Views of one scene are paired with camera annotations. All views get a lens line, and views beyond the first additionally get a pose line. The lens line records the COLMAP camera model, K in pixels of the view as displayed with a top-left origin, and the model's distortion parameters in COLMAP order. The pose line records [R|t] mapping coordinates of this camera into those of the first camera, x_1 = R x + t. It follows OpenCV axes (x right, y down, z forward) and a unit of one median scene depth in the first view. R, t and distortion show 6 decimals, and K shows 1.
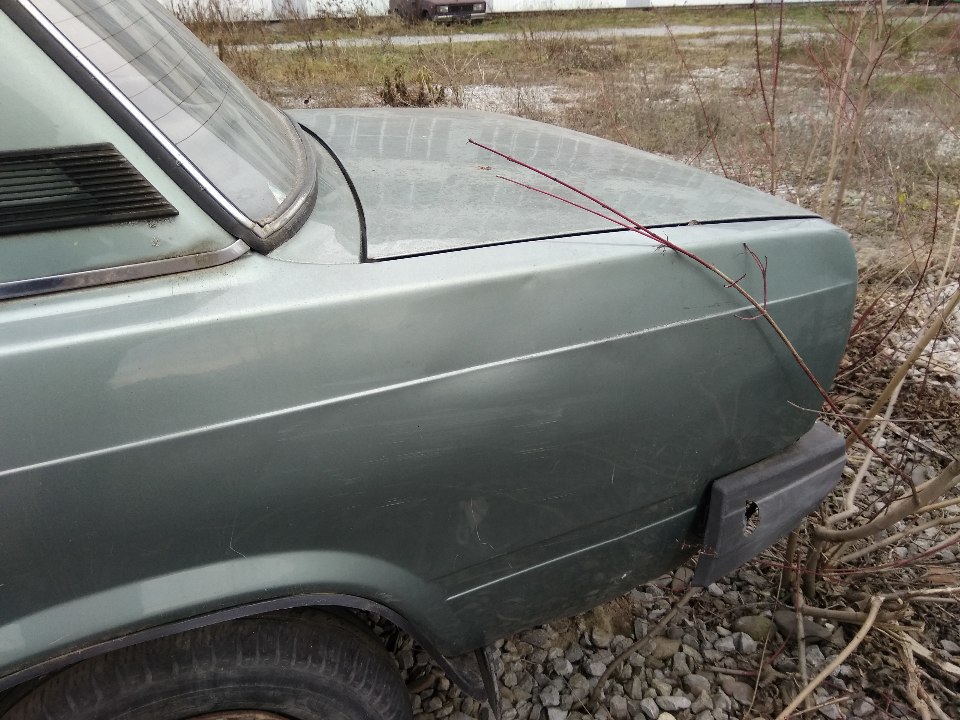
lens RADIAL K [[741.8, 0, 459.0], [0, 741.8, 346.1], [0, 0, 1]] dist [0.075331, -0.107862]
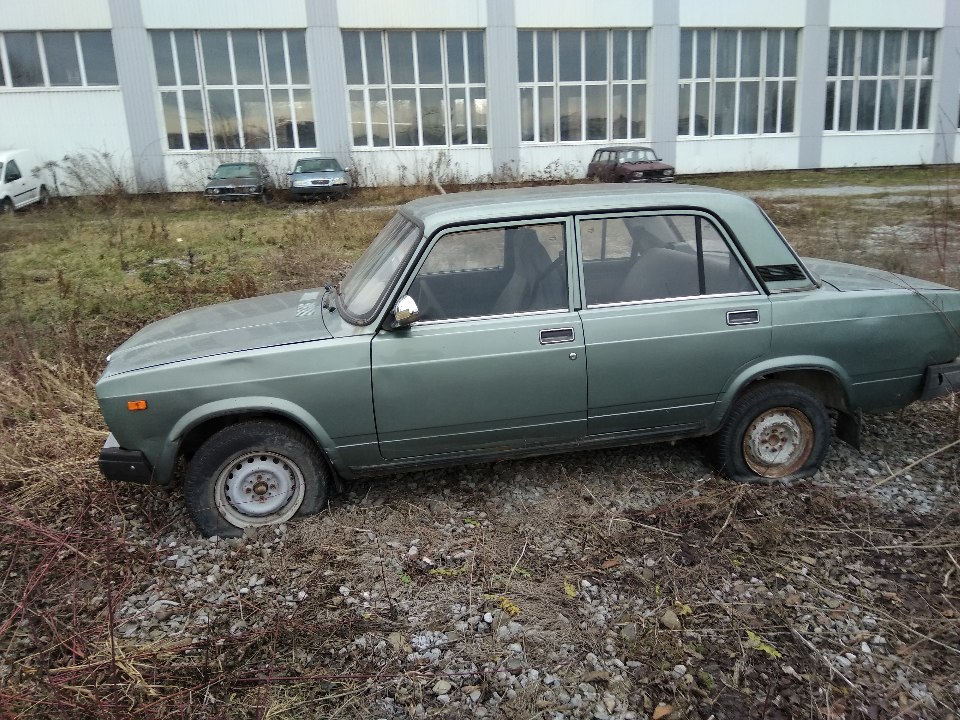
lens RADIAL K [[741.8, 0, 459.0], [0, 741.8, 346.1], [0, 0, 1]] dist [0.075331, -0.107862]
pose [[0.981186, 0.042885, -0.188244, -0.881527], [-0.075838, 0.982258, -0.171517, 0.668753], [0.177549, 0.182566, 0.967029, -2.137862]]
